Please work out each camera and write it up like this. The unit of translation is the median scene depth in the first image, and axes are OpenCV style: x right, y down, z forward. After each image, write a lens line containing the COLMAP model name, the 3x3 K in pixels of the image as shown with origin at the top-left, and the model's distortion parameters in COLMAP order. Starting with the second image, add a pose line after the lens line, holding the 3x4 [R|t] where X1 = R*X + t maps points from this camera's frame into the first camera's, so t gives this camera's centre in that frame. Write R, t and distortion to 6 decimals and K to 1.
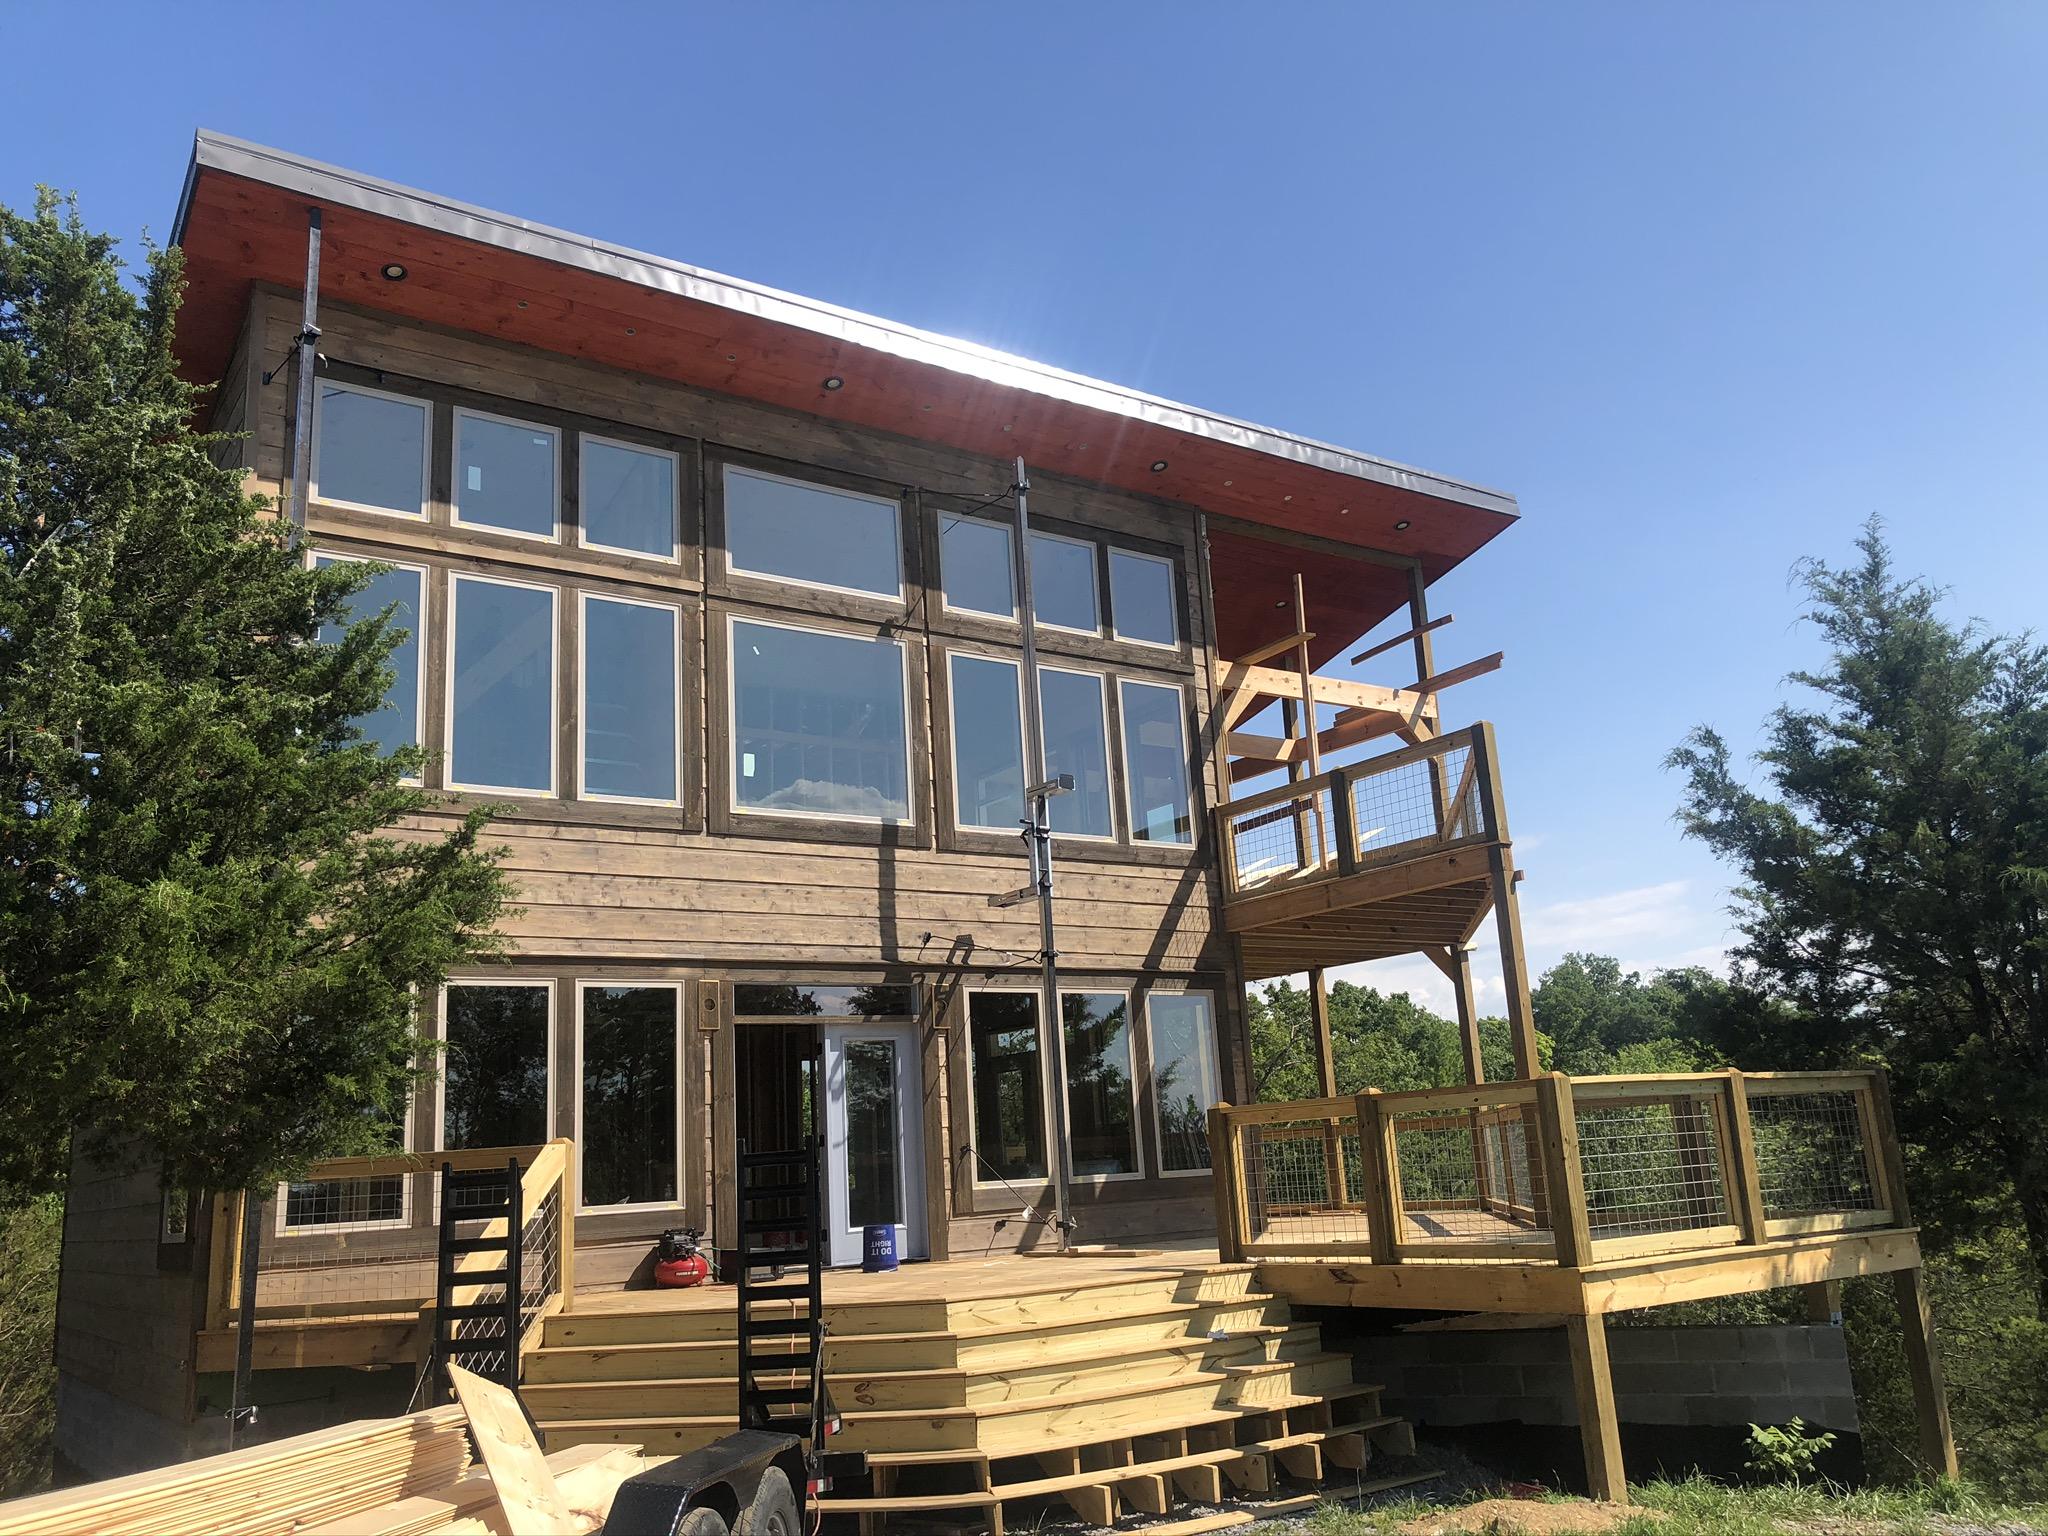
lens RADIAL K [[1657.6, 0, 1024.2], [0, 1657.6, 766.8], [0, 0, 1]] dist [0.021076, -0.017494]
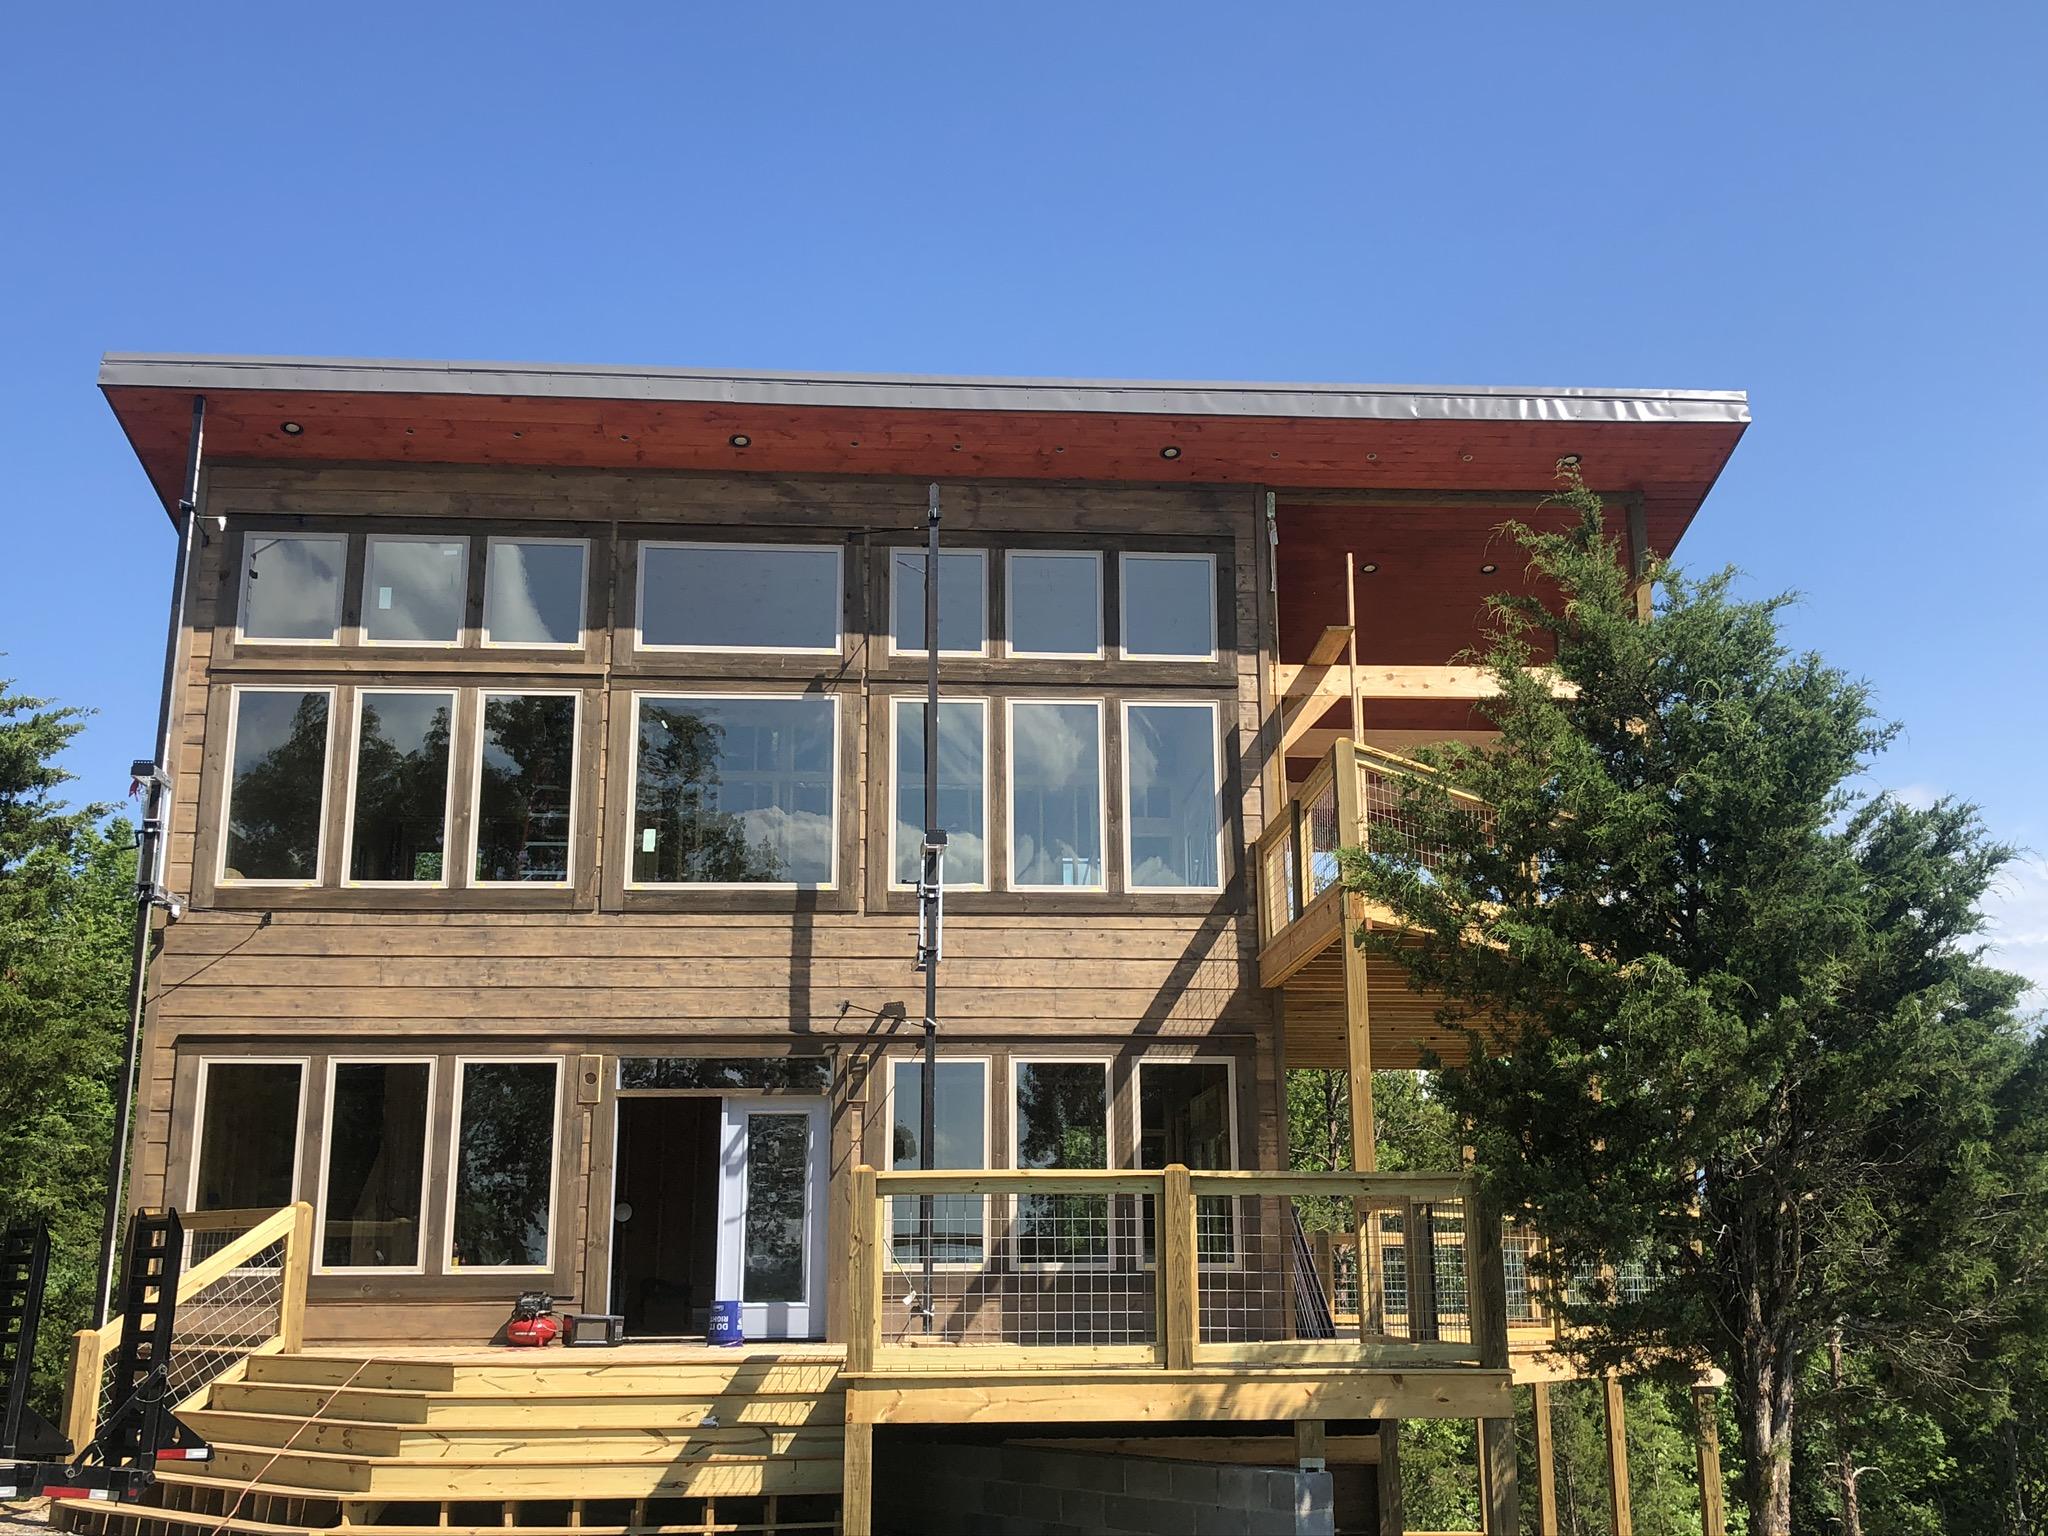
lens RADIAL K [[2089.5, 0, 1026.0], [0, 2089.5, 771.1], [0, 0, 1]] dist [0.026776, 0.000000]
pose [[0.860277, -0.070122, -0.504981, 0.664565], [0.078068, 0.996933, -0.005438, -0.018014], [0.503814, -0.034744, 0.863113, 0.016393]]
